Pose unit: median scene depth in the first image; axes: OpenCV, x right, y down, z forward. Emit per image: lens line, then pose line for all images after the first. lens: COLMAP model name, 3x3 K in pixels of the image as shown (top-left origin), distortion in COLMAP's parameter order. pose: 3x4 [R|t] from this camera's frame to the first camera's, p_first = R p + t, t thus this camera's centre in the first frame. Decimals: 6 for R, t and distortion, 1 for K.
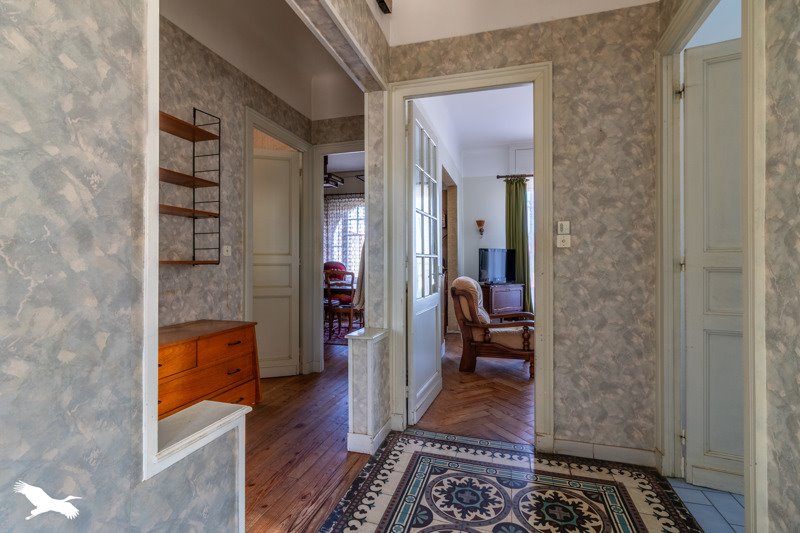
lens RADIAL K [[368.1, 0, 398.8], [0, 368.1, 262.9], [0, 0, 1]] dist [-0.001547, -0.000155]
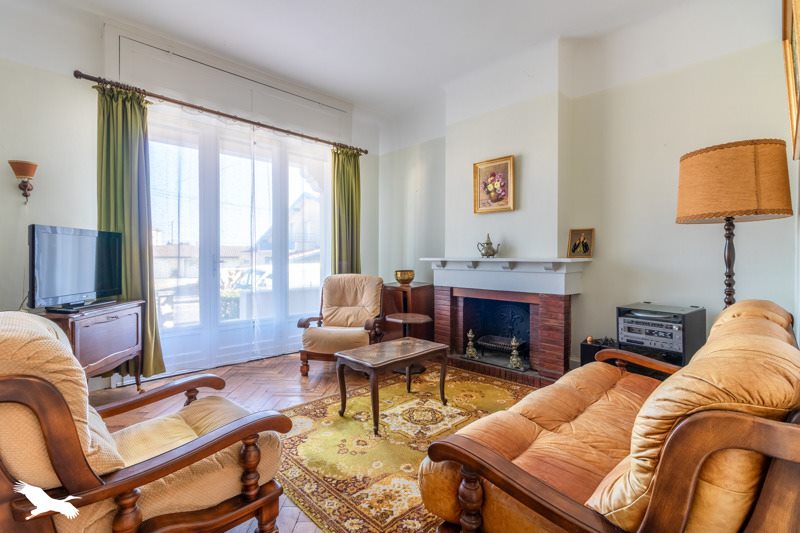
lens RADIAL K [[368.1, 0, 398.9], [0, 368.1, 262.3], [0, 0, 1]] dist [-0.001547, -0.000155]
pose [[0.484955, -0.010292, 0.874479, 0.060292], [0.005086, 0.999947, 0.008948, 0.000025], [-0.874525, 0.000109, 0.484981, 0.424619]]
